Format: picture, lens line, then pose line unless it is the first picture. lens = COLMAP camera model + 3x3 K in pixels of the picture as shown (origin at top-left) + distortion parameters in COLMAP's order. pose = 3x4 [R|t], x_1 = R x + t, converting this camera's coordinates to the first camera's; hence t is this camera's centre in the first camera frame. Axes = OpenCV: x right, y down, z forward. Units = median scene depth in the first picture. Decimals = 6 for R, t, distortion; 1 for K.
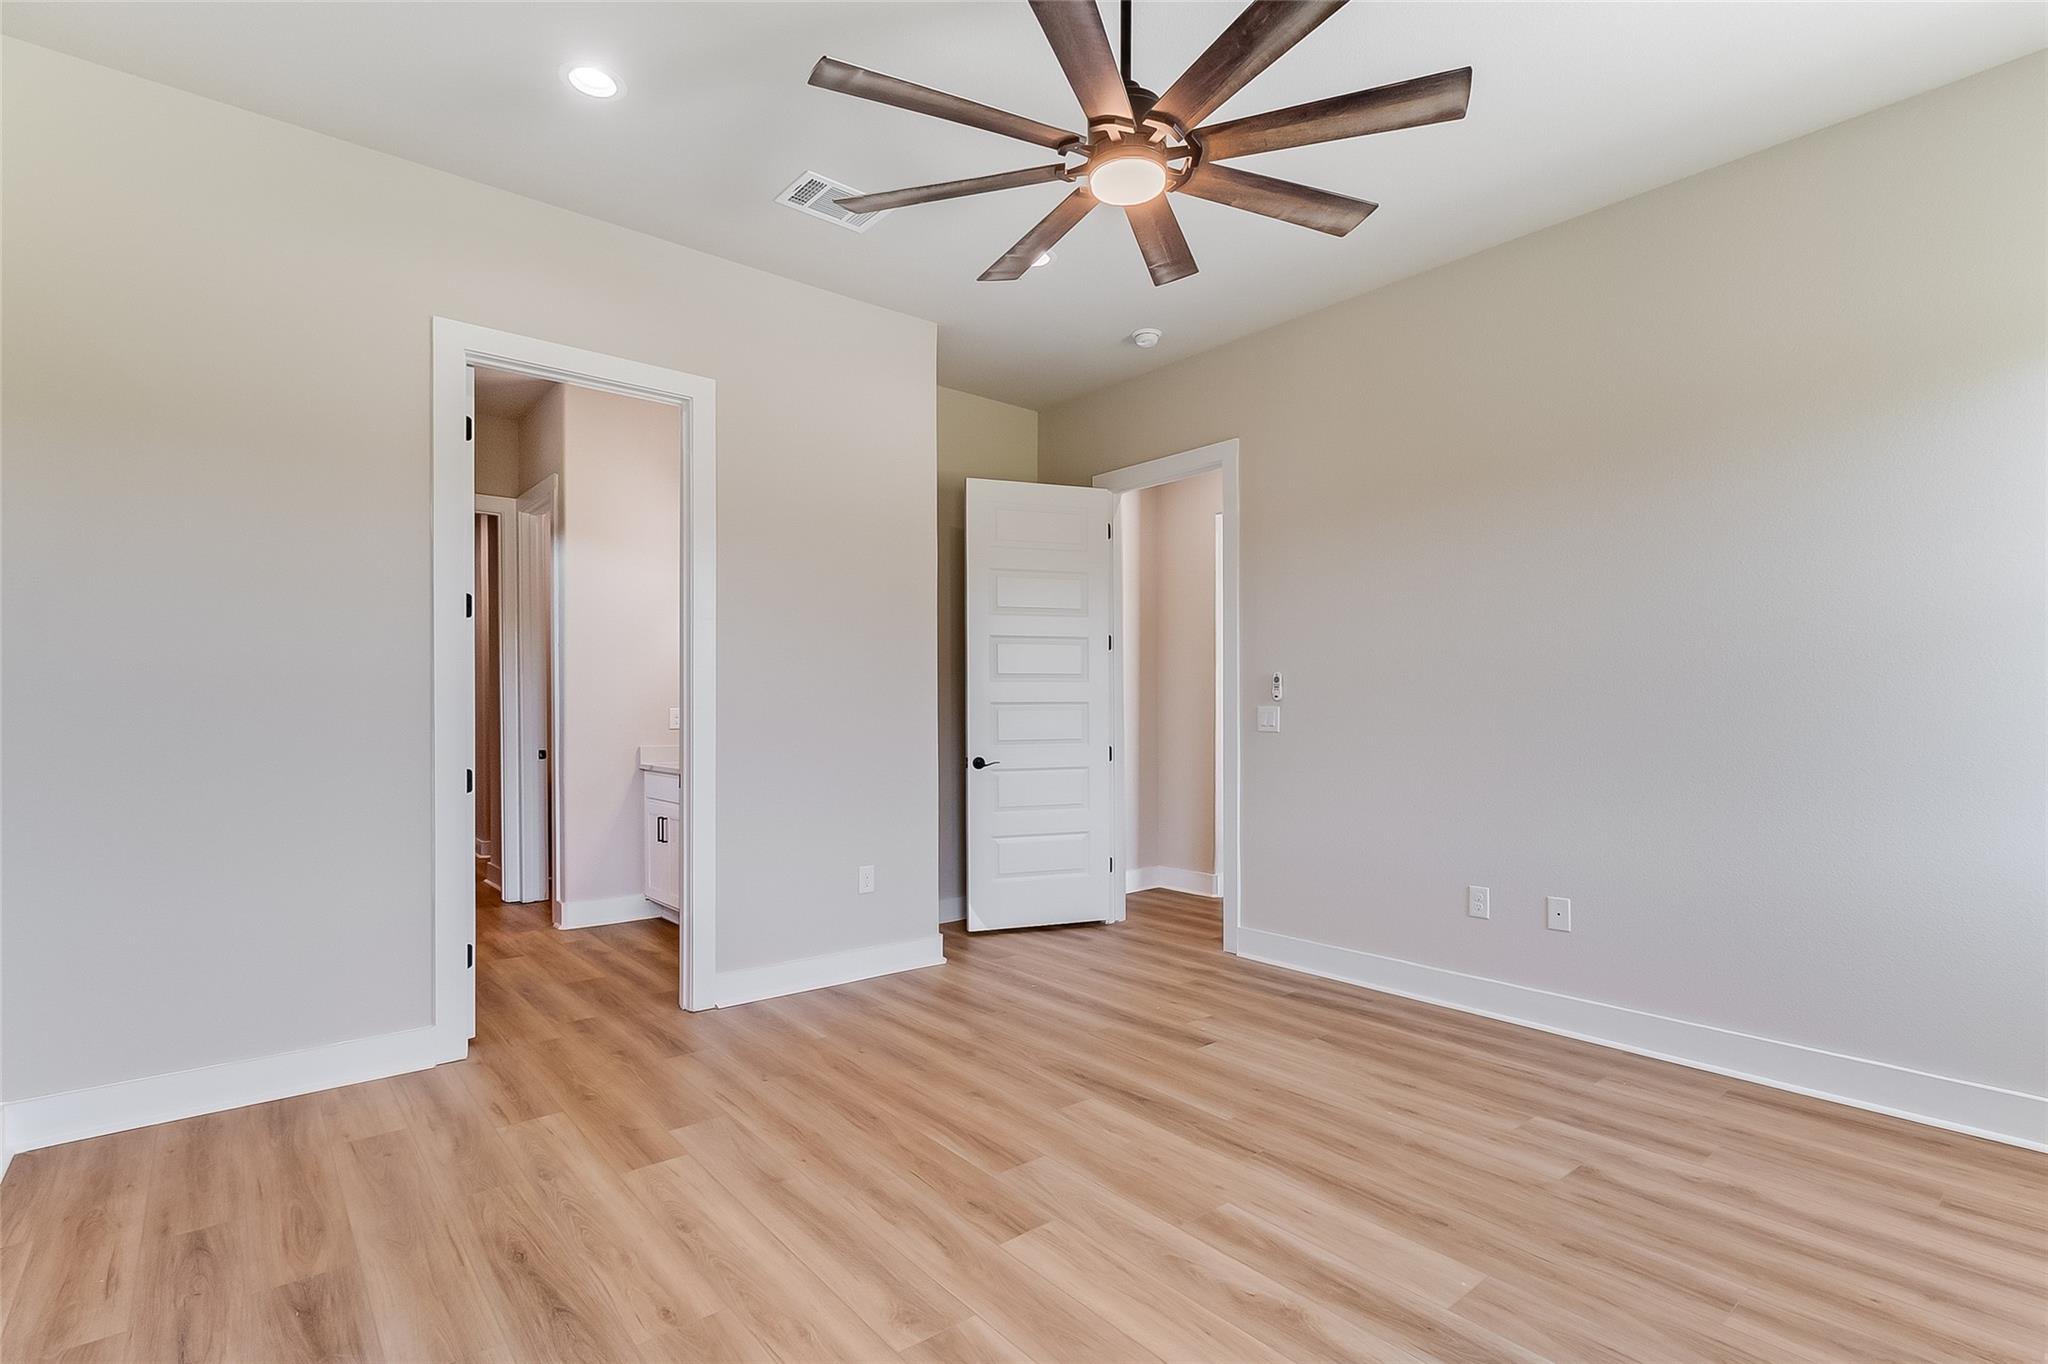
lens RADIAL K [[971.2, 0, 1033.2], [0, 971.2, 704.8], [0, 0, 1]] dist [0.012206, 0.000736]
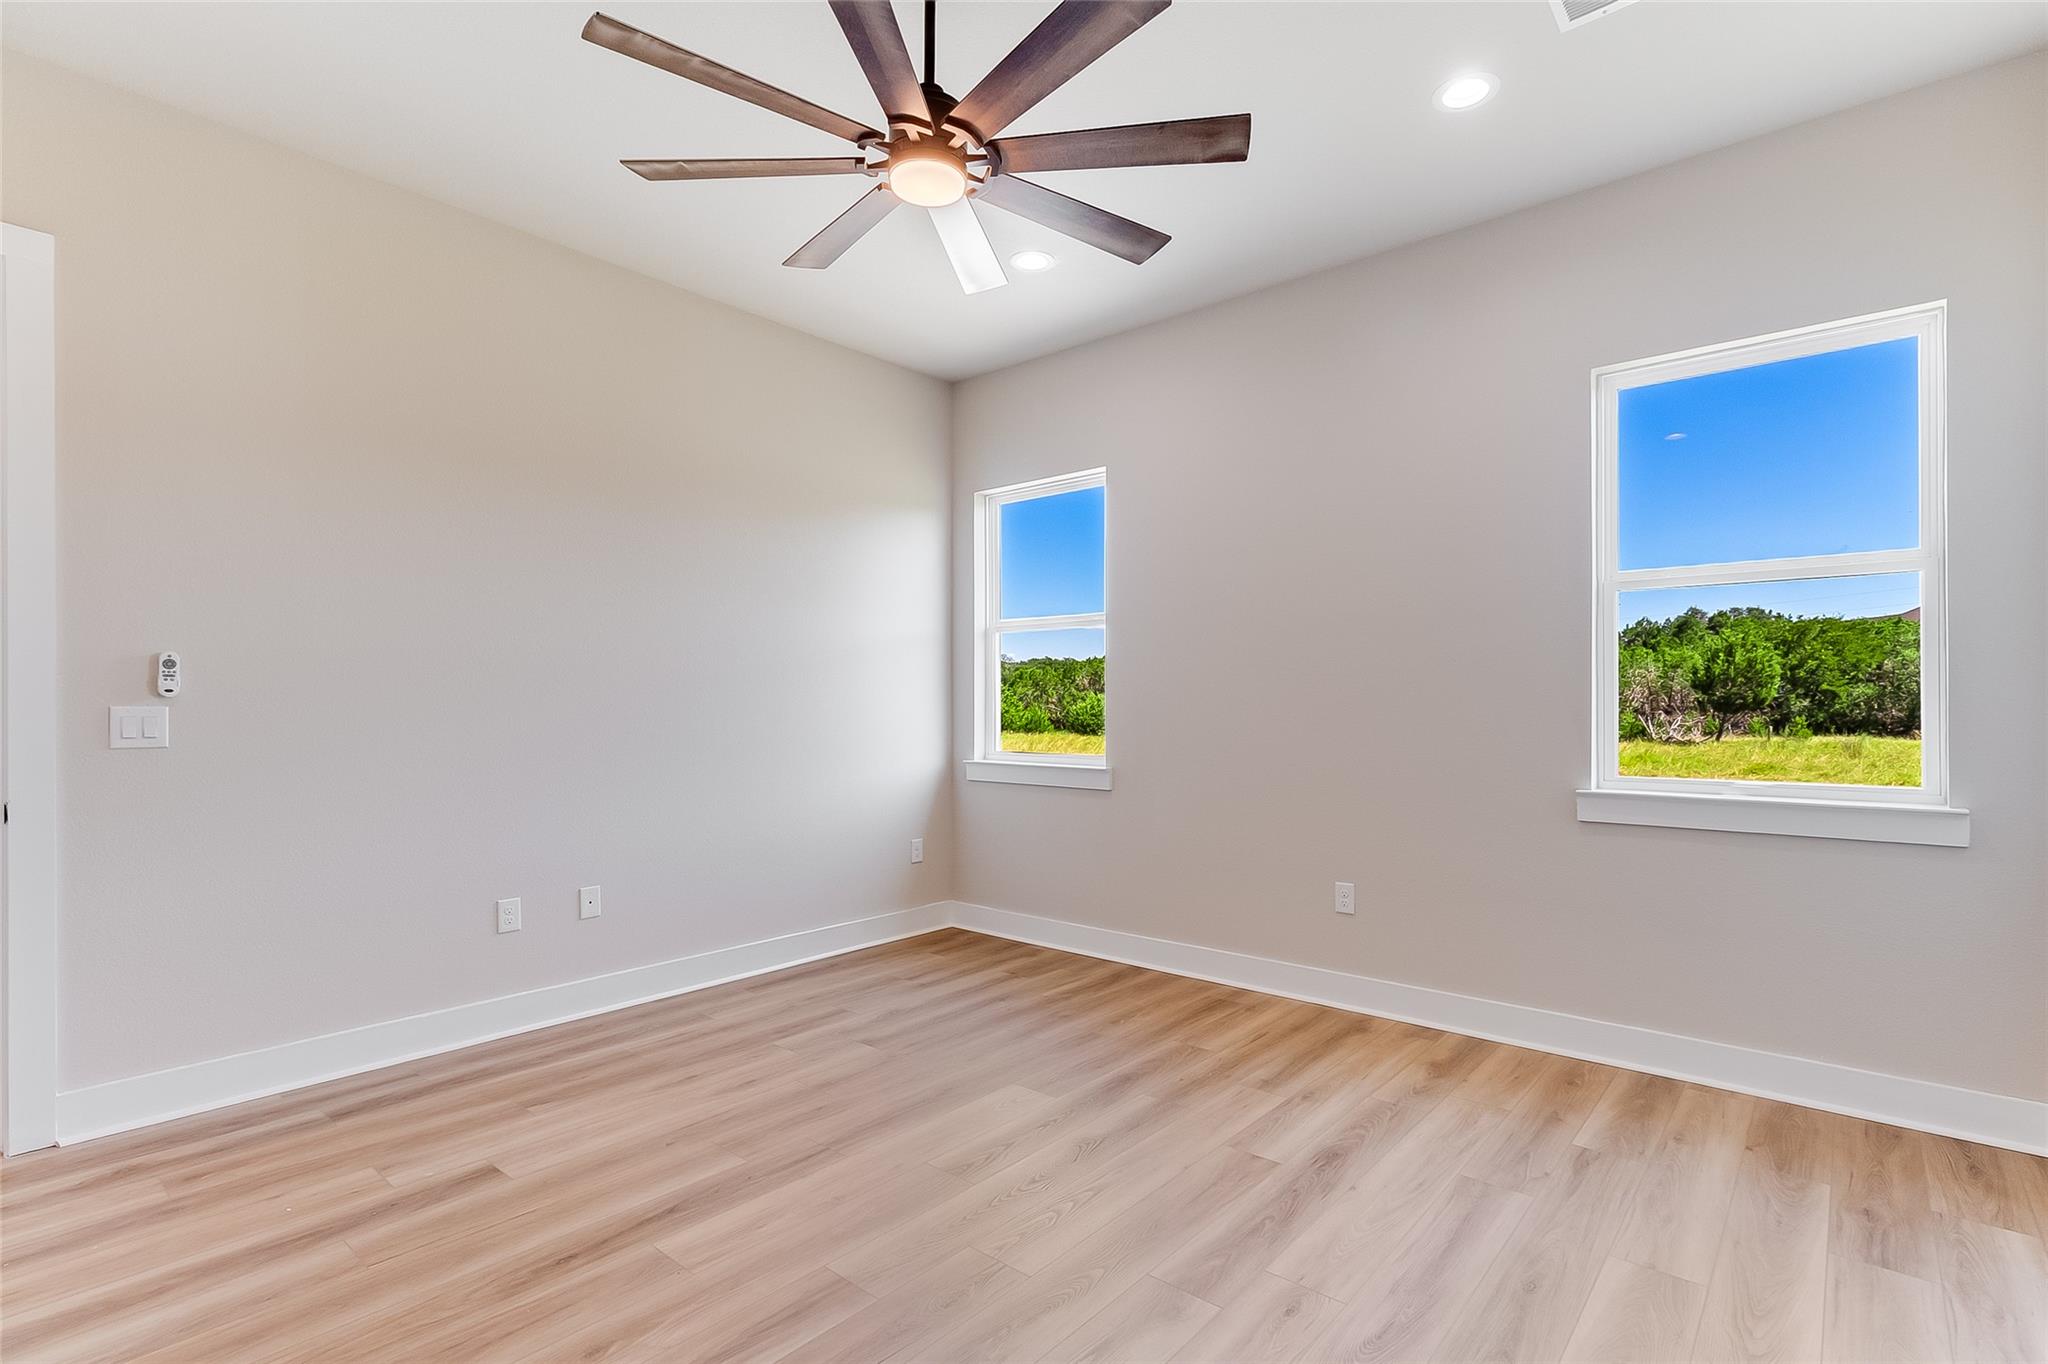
lens RADIAL K [[971.2, 0, 1033.2], [0, 971.2, 704.8], [0, 0, 1]] dist [0.012206, 0.000736]
pose [[-0.171245, 0.003581, 0.985222, -0.629383], [-0.005465, 0.999975, -0.004585, 0.000463], [-0.985213, -0.006169, -0.171221, 0.750187]]
